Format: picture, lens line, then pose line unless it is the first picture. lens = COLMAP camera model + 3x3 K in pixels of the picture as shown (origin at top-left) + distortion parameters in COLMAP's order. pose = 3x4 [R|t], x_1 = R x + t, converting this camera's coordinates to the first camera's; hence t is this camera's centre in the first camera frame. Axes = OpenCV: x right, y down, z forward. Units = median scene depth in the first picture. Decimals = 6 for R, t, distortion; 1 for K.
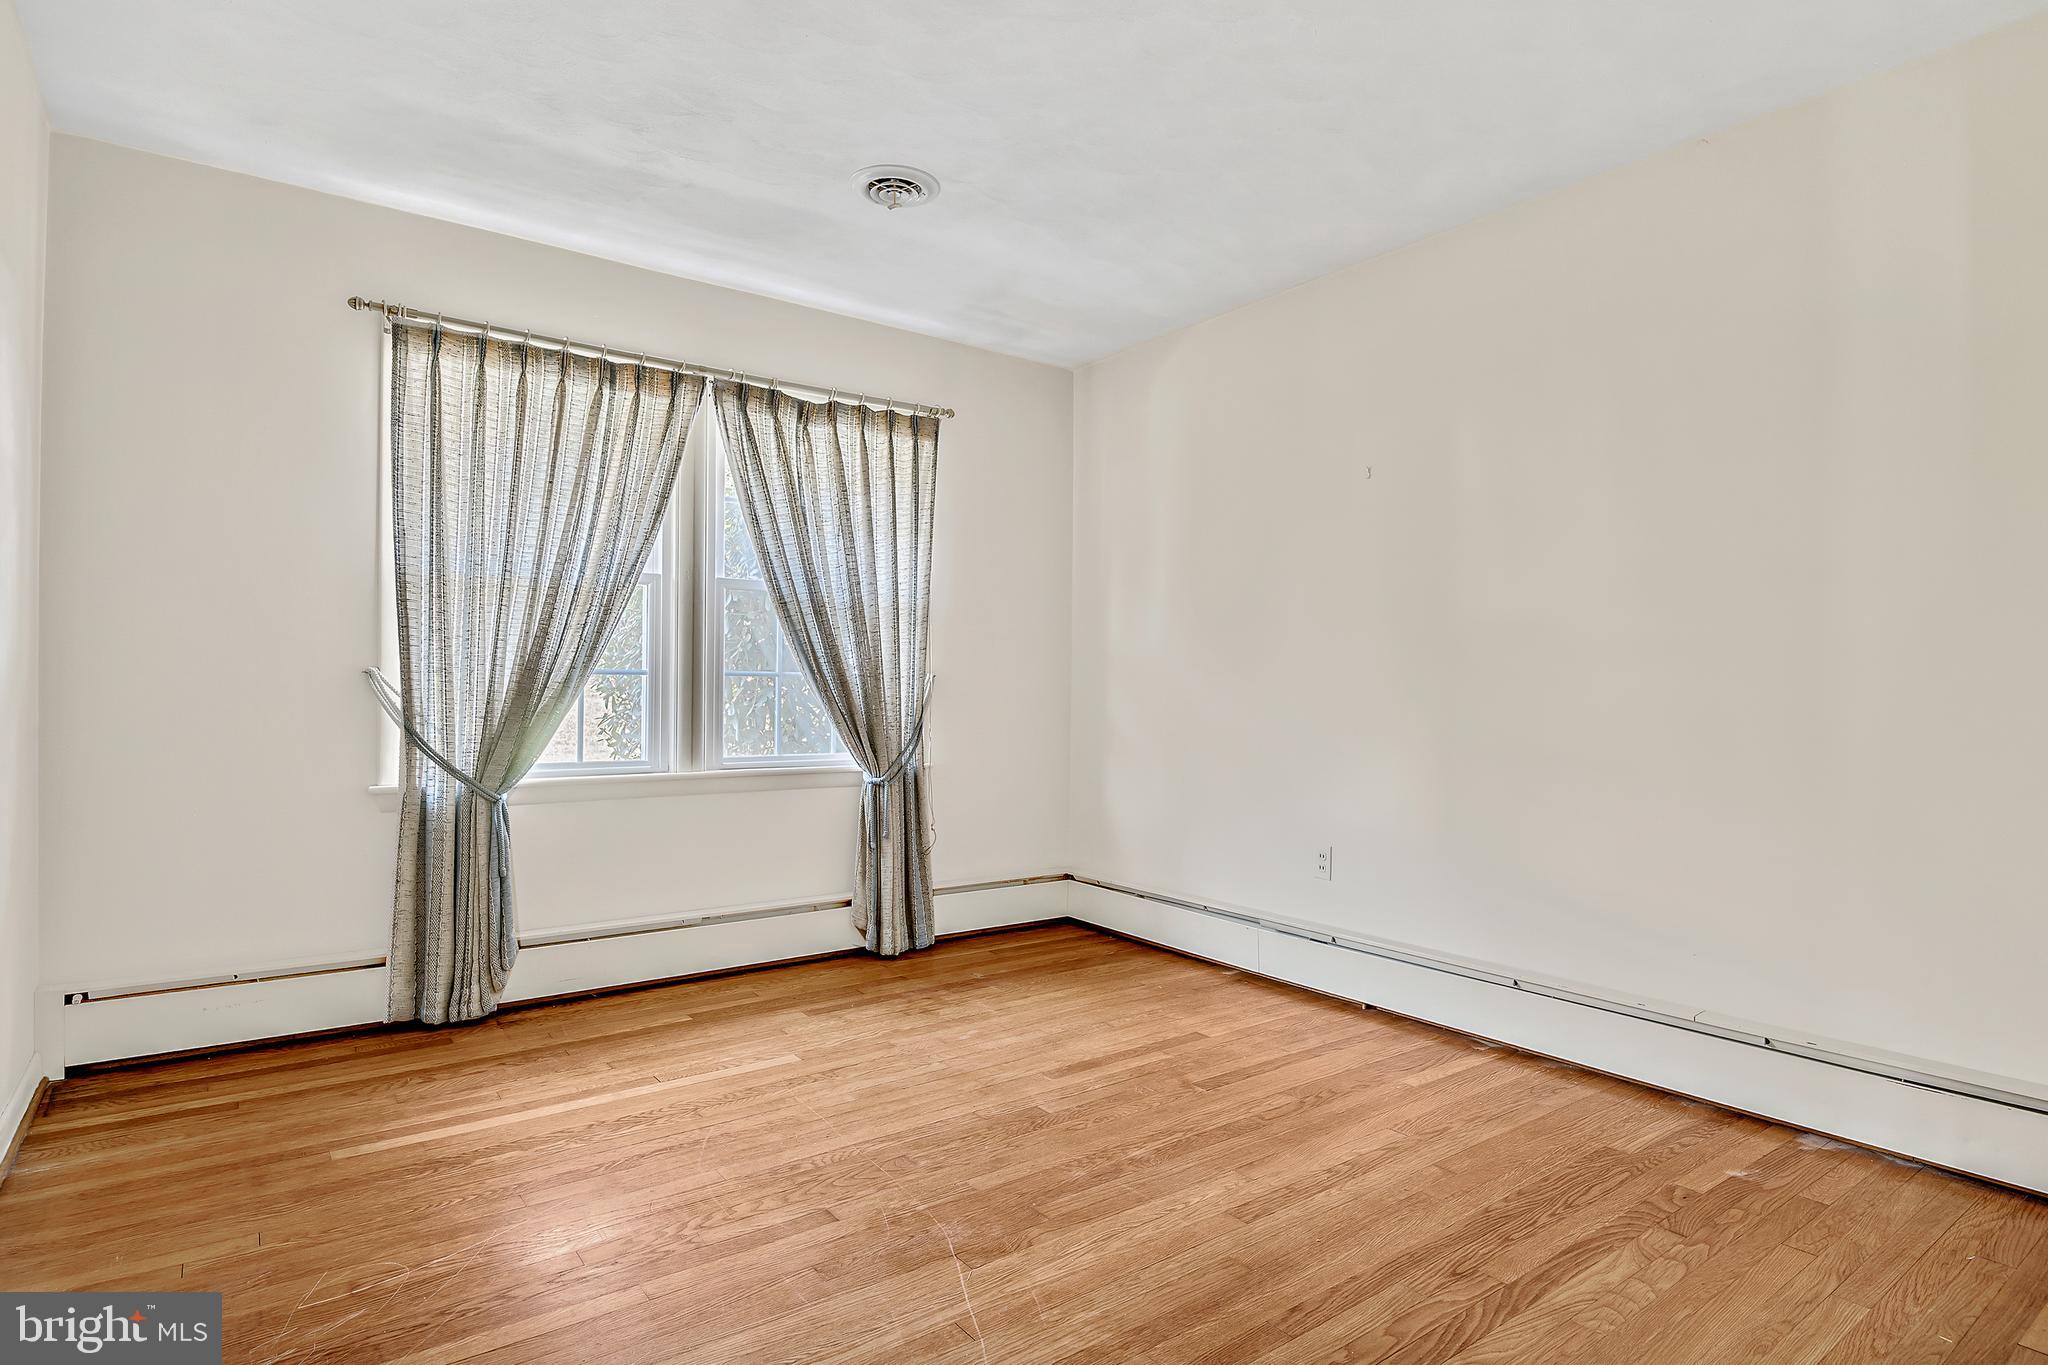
lens RADIAL K [[1082.6, 0, 1024.0], [0, 1082.6, 682.5], [0, 0, 1]] dist [0.003305, -0.011955]
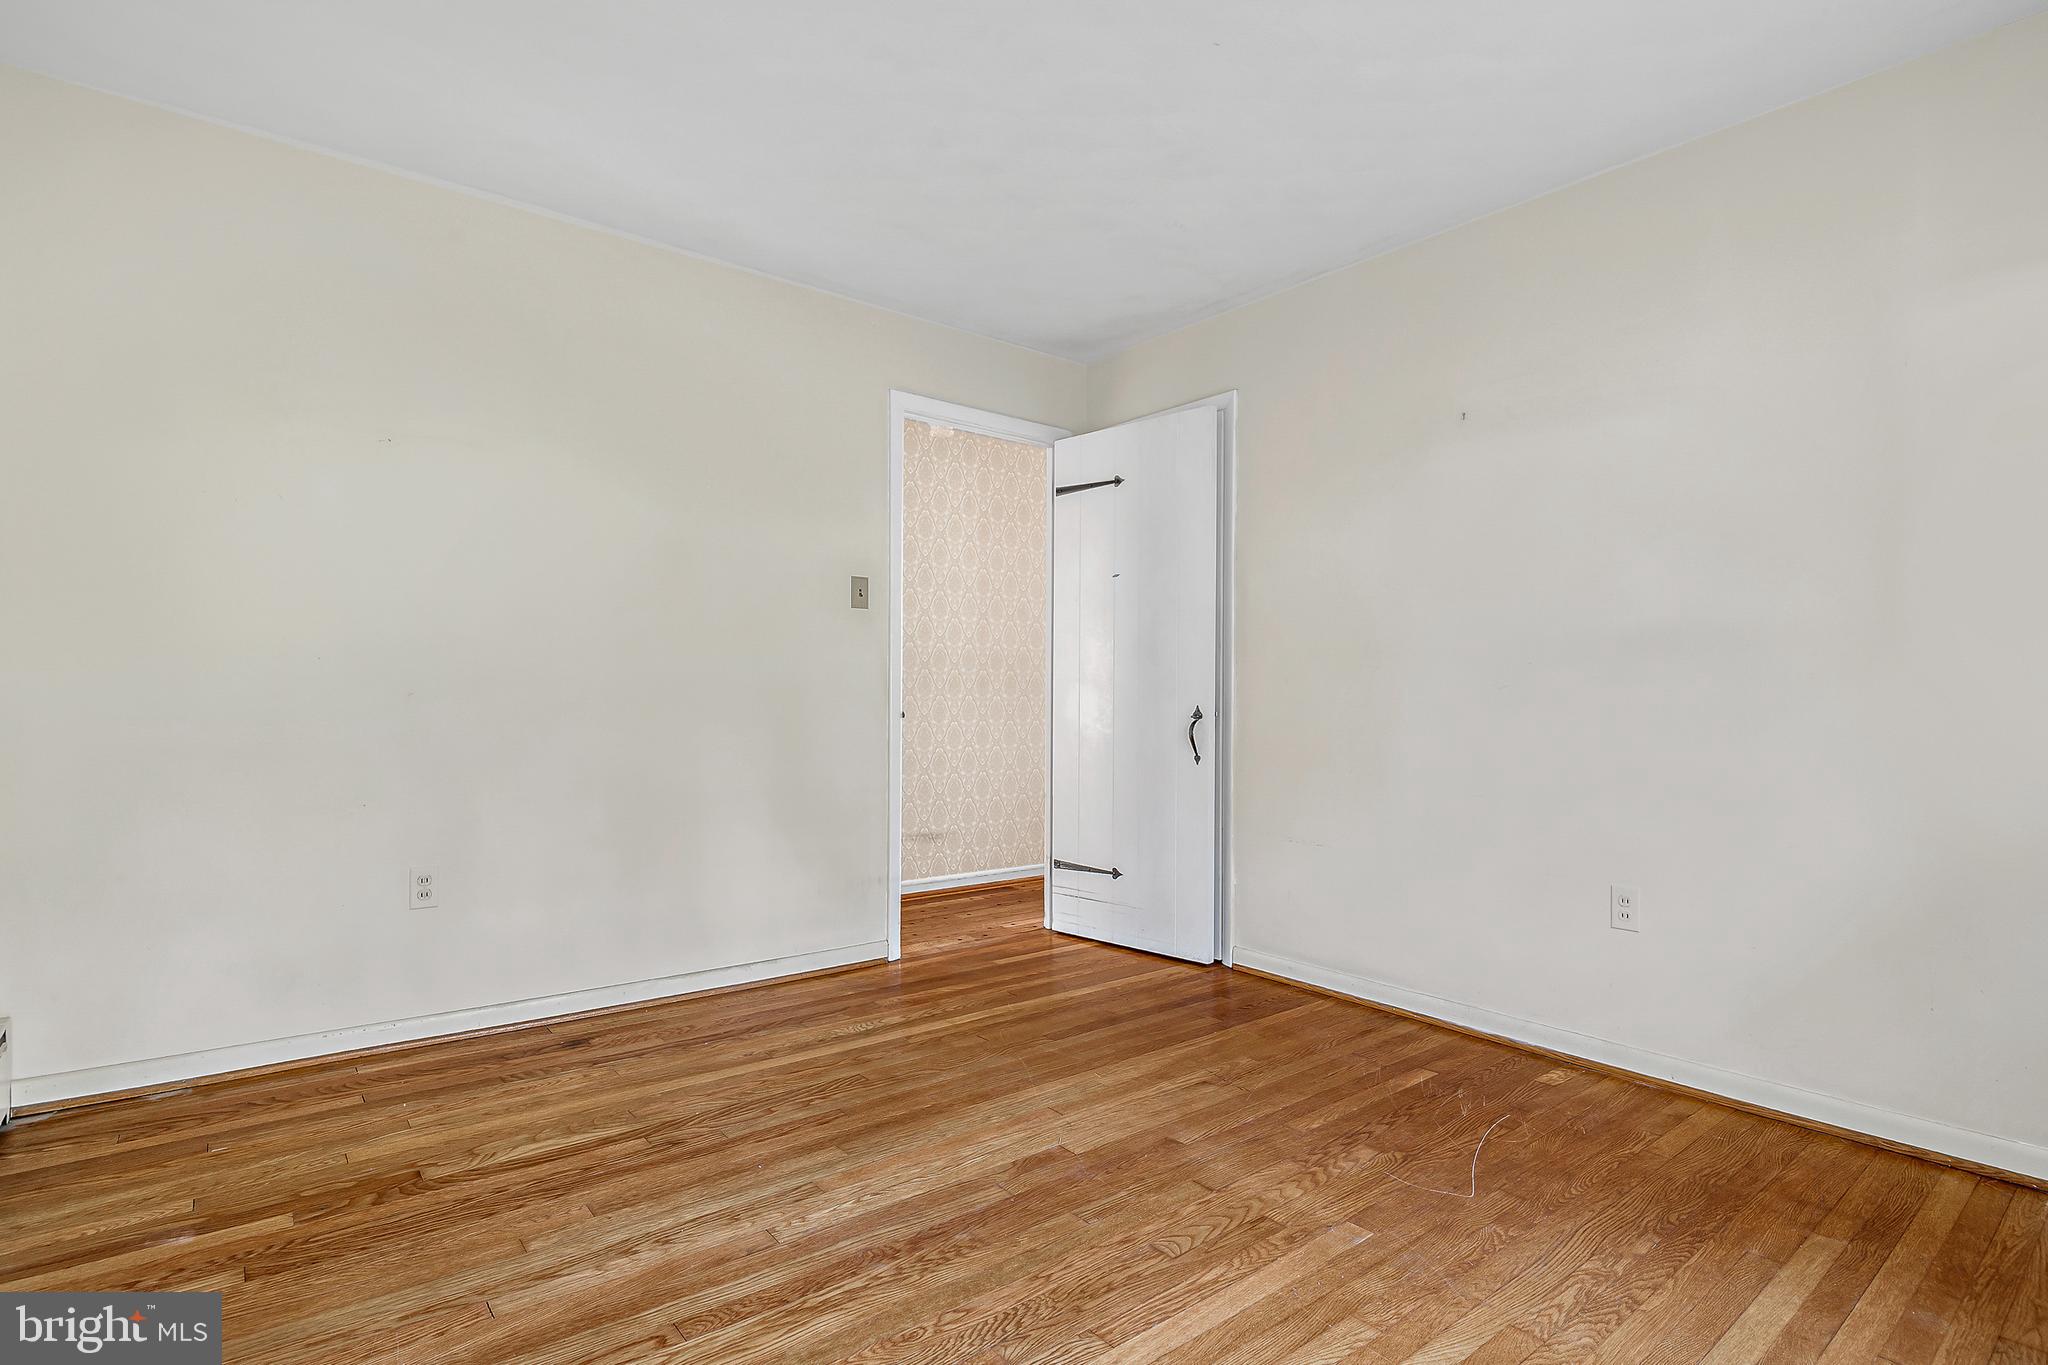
lens RADIAL K [[993.4, 0, 1024.0], [0, 993.4, 682.5], [0, 0, 1]] dist [0.001760, -0.014761]
pose [[-0.999070, -0.018292, -0.039053, 0.044607], [-0.017532, 0.999652, -0.019717, 0.025013], [0.039401, -0.019014, -0.999043, 2.021294]]
